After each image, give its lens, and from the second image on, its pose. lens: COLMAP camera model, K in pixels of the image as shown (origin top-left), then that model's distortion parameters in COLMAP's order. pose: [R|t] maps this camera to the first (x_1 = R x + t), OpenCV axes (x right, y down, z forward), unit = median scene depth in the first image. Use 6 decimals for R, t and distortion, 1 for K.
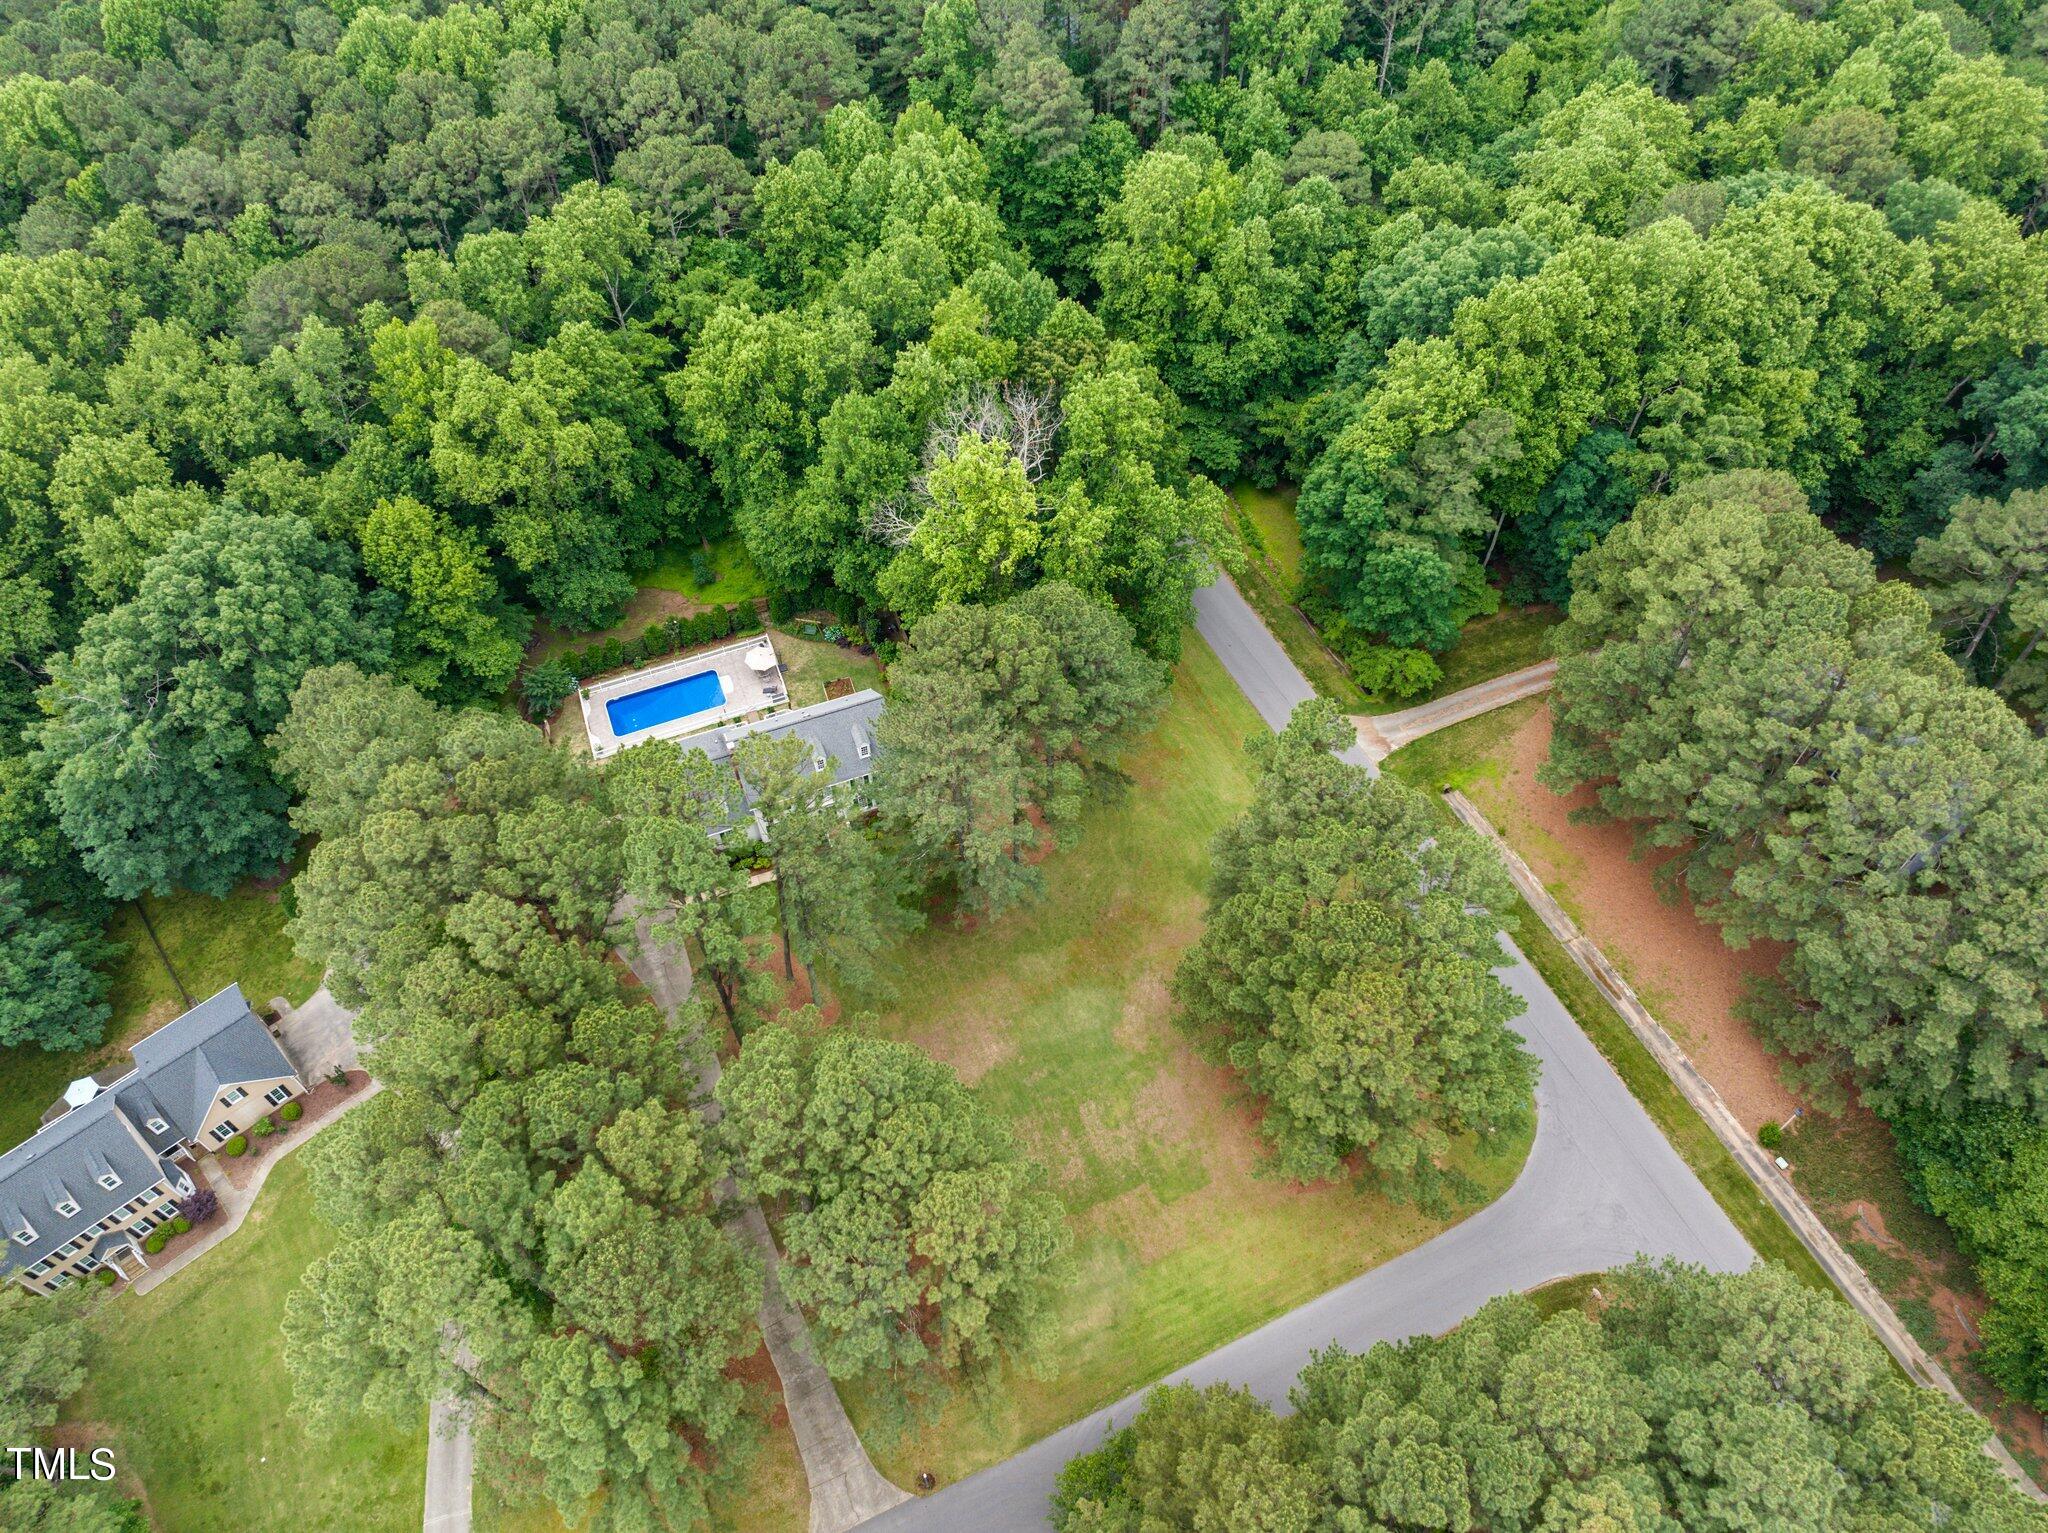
lens RADIAL K [[1449.9, 0, 1022.3], [0, 1449.9, 770.0], [0, 0, 1]] dist [-0.052284, 0.025898]
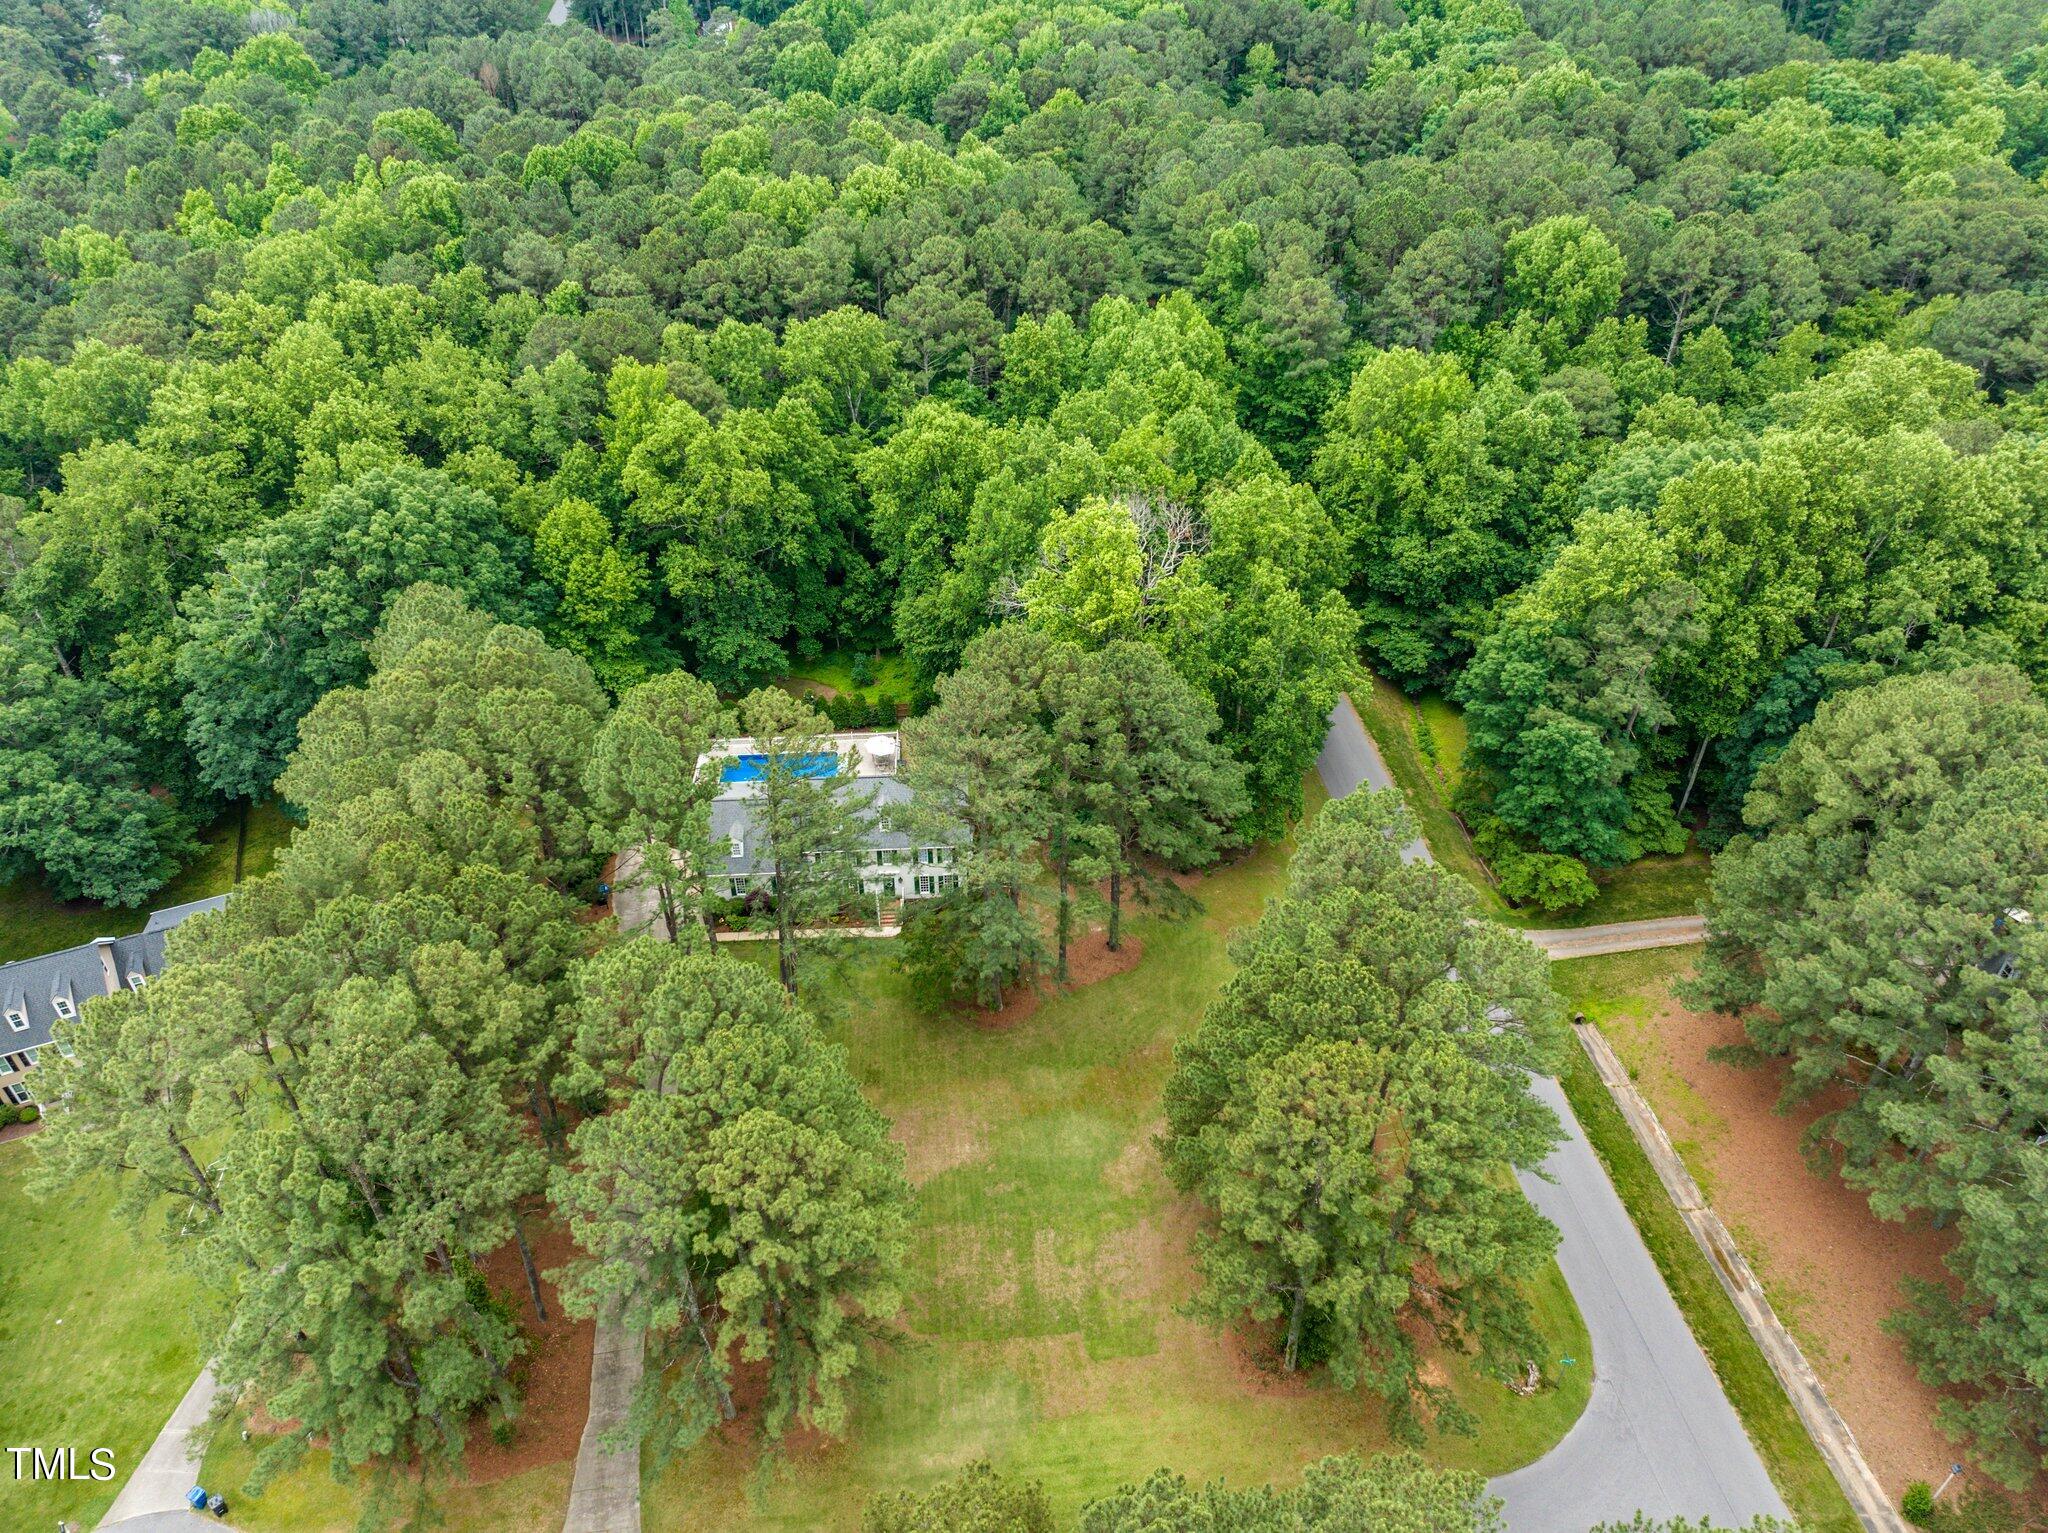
lens RADIAL K [[1449.9, 0, 1019.4], [0, 1449.9, 767.5], [0, 0, 1]] dist [-0.052284, 0.025898]
pose [[0.951157, 0.190117, -0.243218, 0.167988], [-0.249055, 0.938104, -0.240693, 0.167691], [0.182404, 0.289512, 0.939634, 0.112403]]
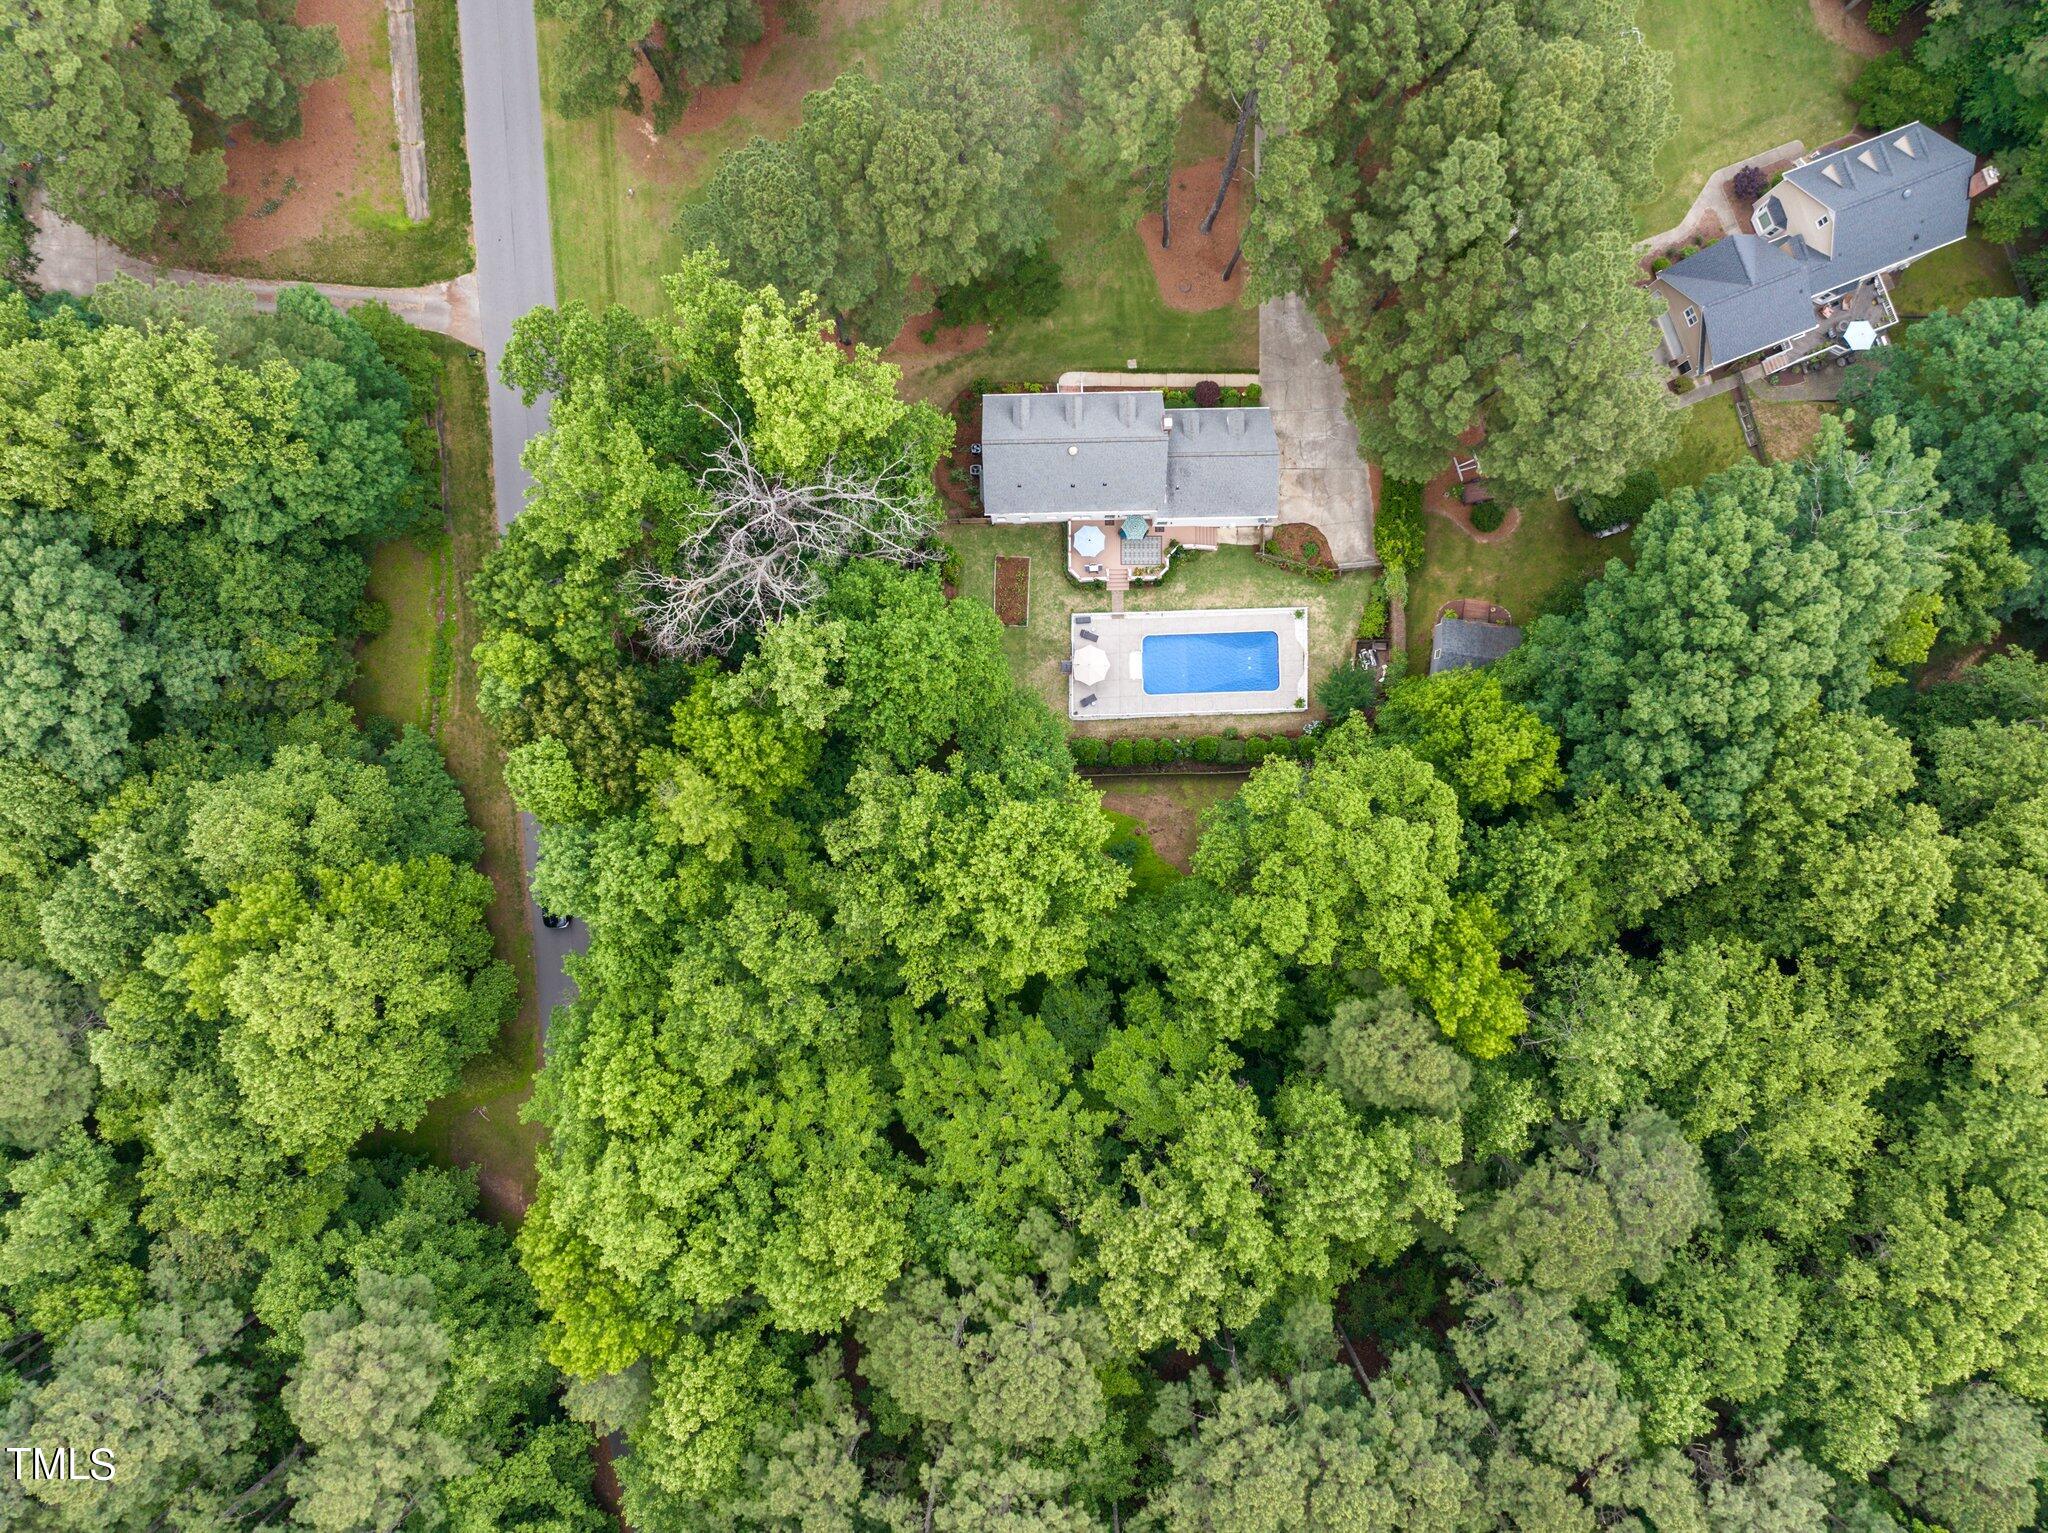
lens RADIAL K [[1449.9, 0, 1028.5], [0, 1449.9, 755.6], [0, 0, 1]] dist [-0.052284, 0.025898]
pose [[-0.938795, -0.343901, 0.019913, -0.204131], [0.283656, -0.738947, 0.611144, -0.702956], [-0.195458, 0.579387, 0.791269, 0.435183]]
